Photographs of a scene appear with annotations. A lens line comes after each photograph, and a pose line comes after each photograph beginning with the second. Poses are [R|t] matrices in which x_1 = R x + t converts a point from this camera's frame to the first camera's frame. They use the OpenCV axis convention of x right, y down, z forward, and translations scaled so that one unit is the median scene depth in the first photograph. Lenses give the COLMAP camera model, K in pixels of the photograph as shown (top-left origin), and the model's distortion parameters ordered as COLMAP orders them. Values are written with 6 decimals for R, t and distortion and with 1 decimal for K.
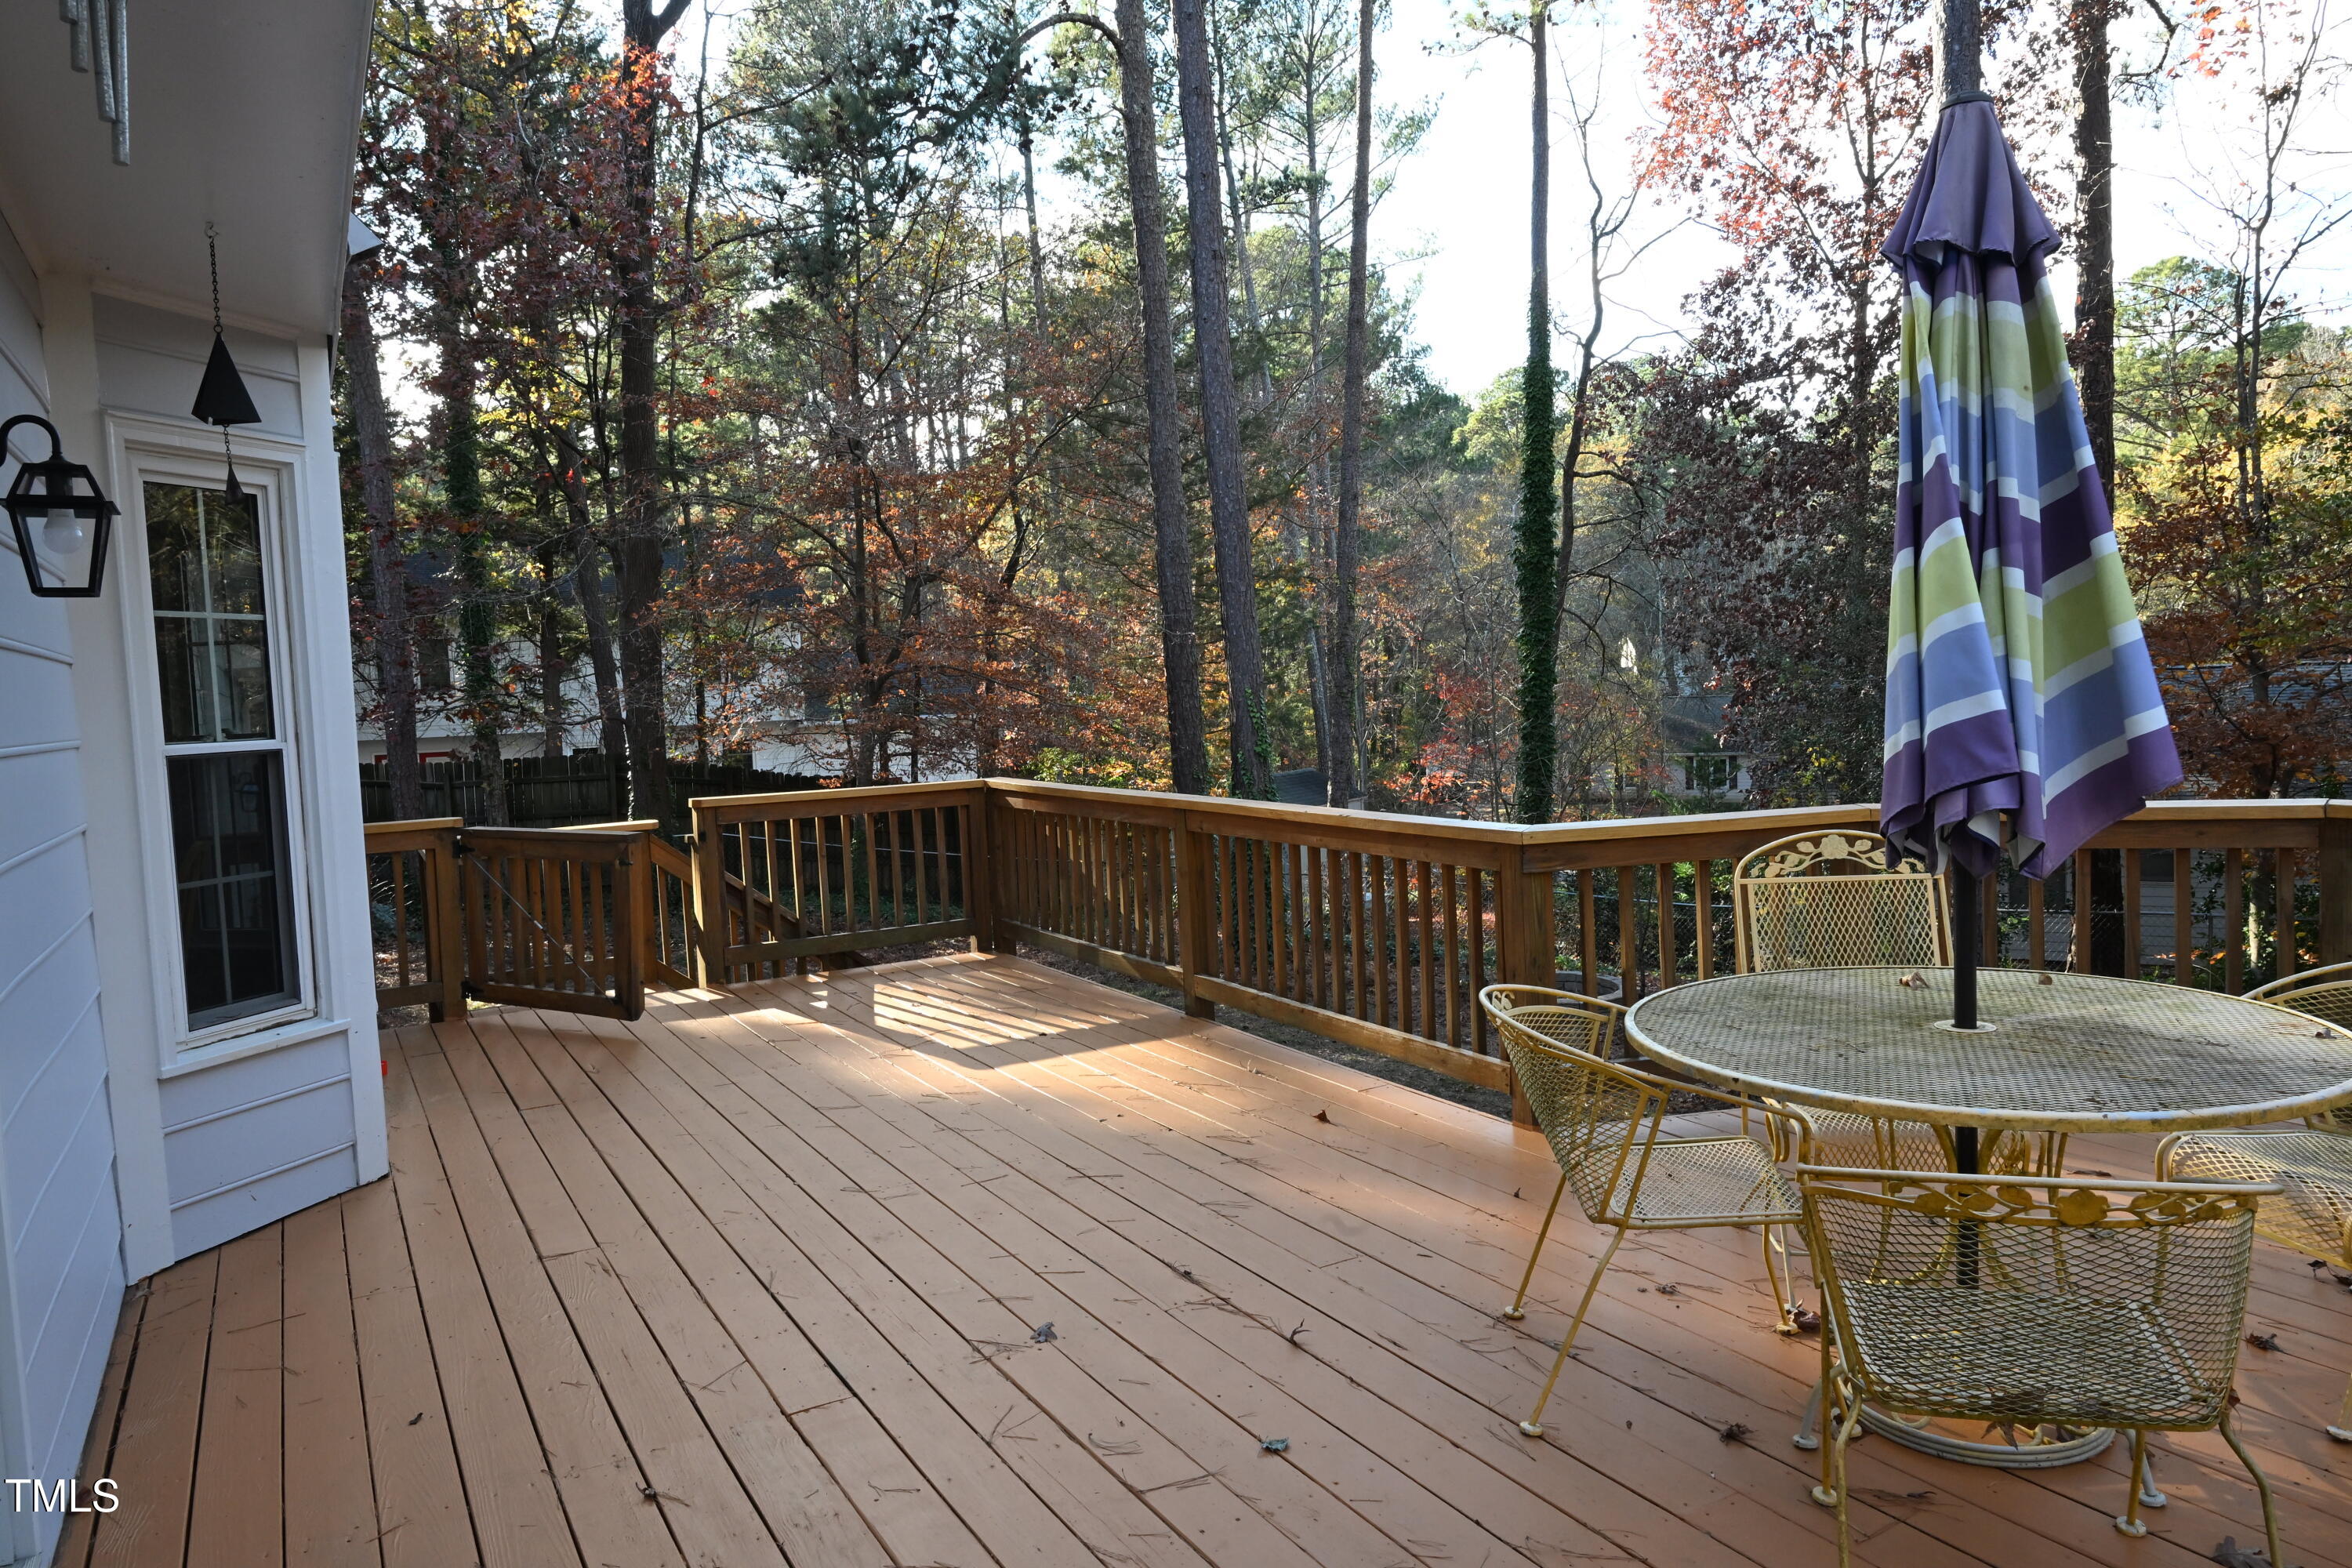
lens RADIAL K [[1563.7, 0, 1192.5], [0, 1563.7, 779.6], [0, 0, 1]] dist [-0.006048, 0.000405]
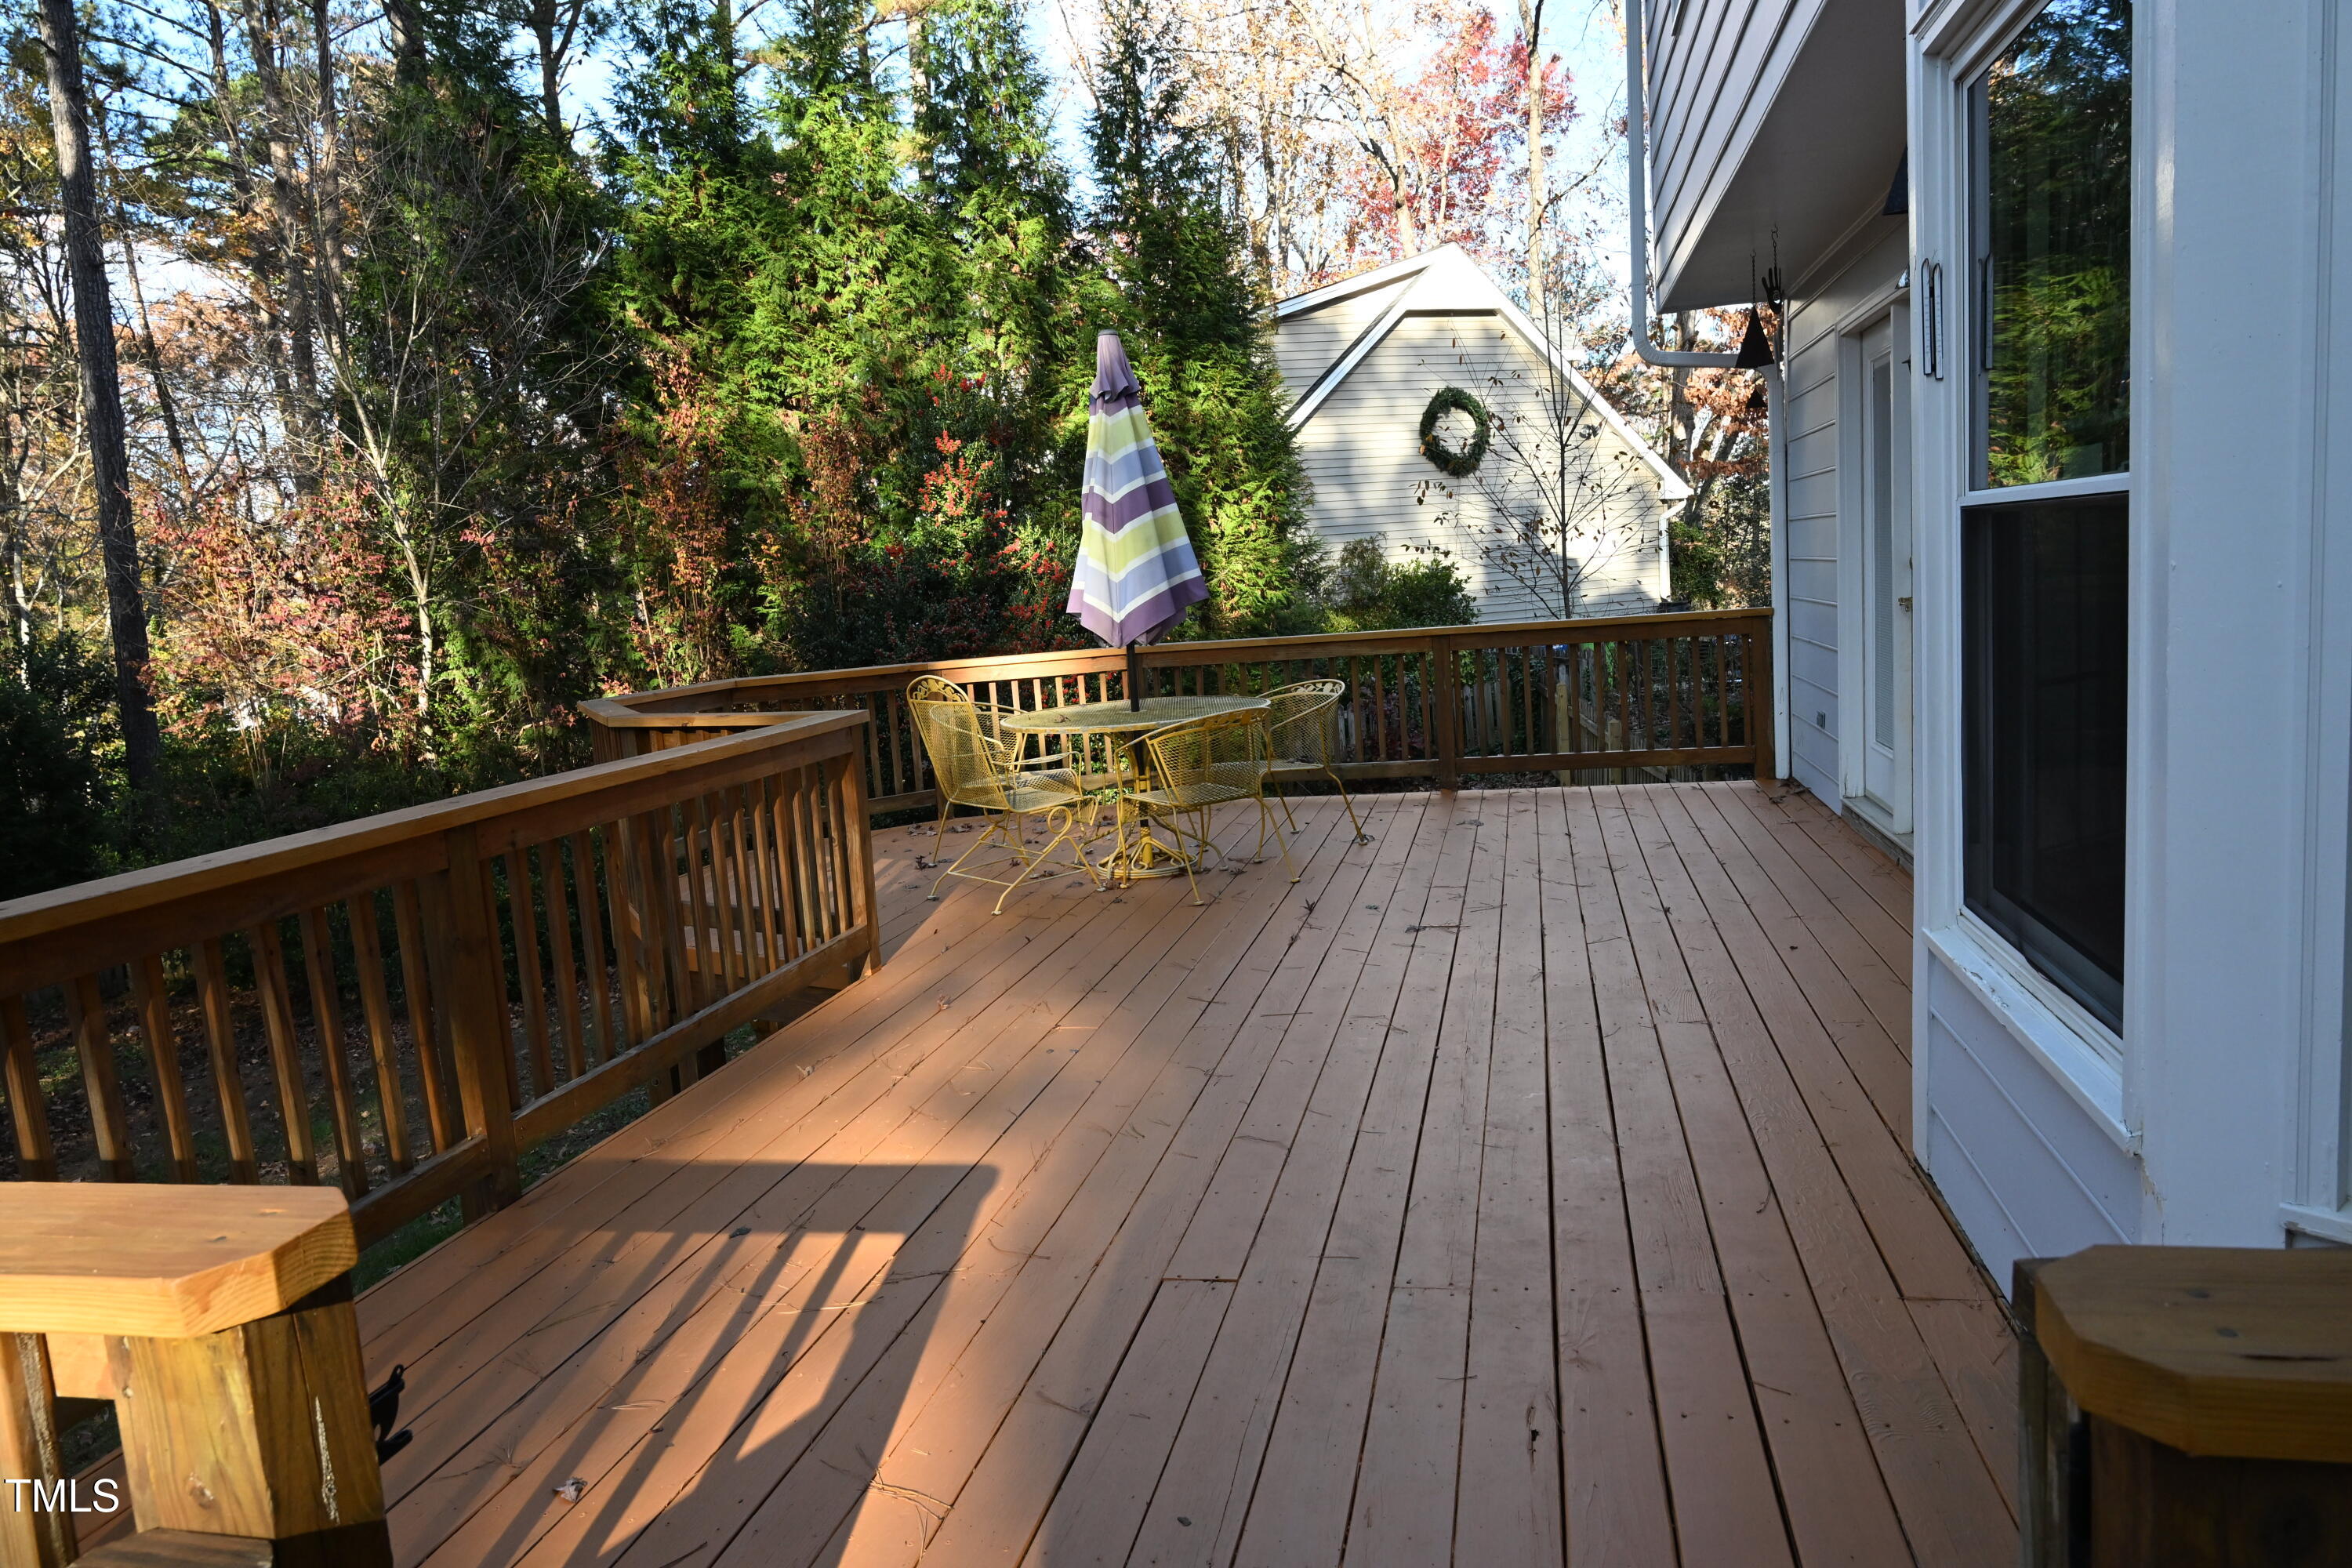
lens RADIAL K [[1563.7, 0, 1181.4], [0, 1563.7, 790.0], [0, 0, 1]] dist [-0.006048, 0.000405]
pose [[-0.730777, 0.008945, 0.682558, -0.878415], [0.150484, 0.977425, 0.148306, -0.056503], [-0.665823, 0.211093, -0.715625, 1.959532]]
